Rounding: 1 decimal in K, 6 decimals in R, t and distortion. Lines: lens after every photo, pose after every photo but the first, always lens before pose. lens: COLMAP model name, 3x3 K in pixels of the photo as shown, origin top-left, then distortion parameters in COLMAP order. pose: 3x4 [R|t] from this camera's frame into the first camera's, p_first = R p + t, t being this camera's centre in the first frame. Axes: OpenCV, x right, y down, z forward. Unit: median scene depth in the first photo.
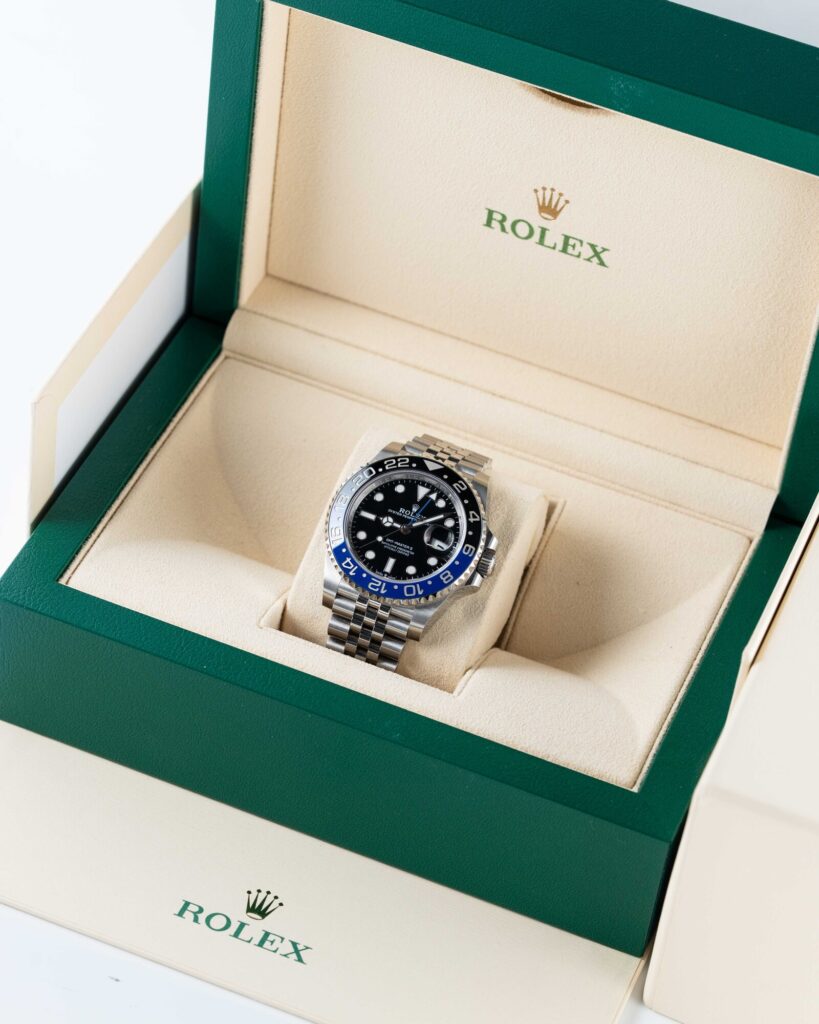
lens RADIAL K [[3250.9, 0, 409.5], [0, 3250.9, 514.0], [0, 0, 1]] dist [0.160050, 0.000000]
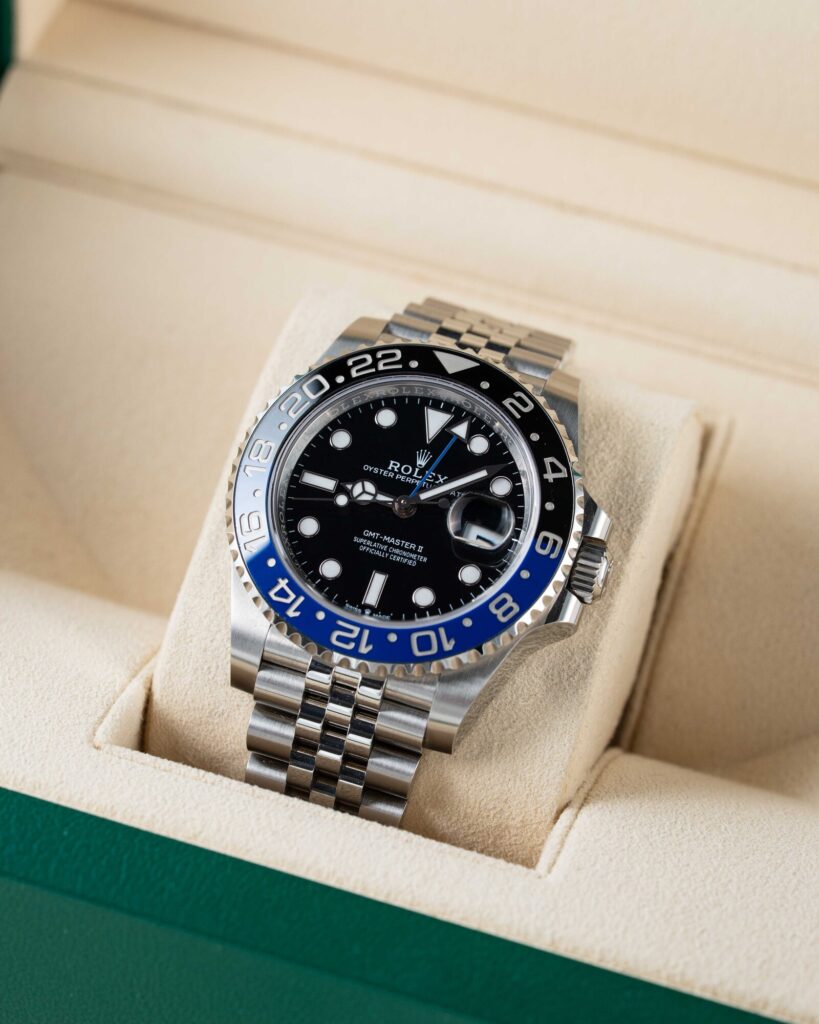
lens RADIAL K [[3250.9, 0, 409.0], [0, 3250.9, 511.4], [0, 0, 1]] dist [0.160050, 0.000000]
pose [[0.997528, -0.065481, 0.025490, -0.012103], [0.064836, 0.997574, 0.025345, -0.006097], [-0.027088, -0.023629, 0.999354, 0.547295]]
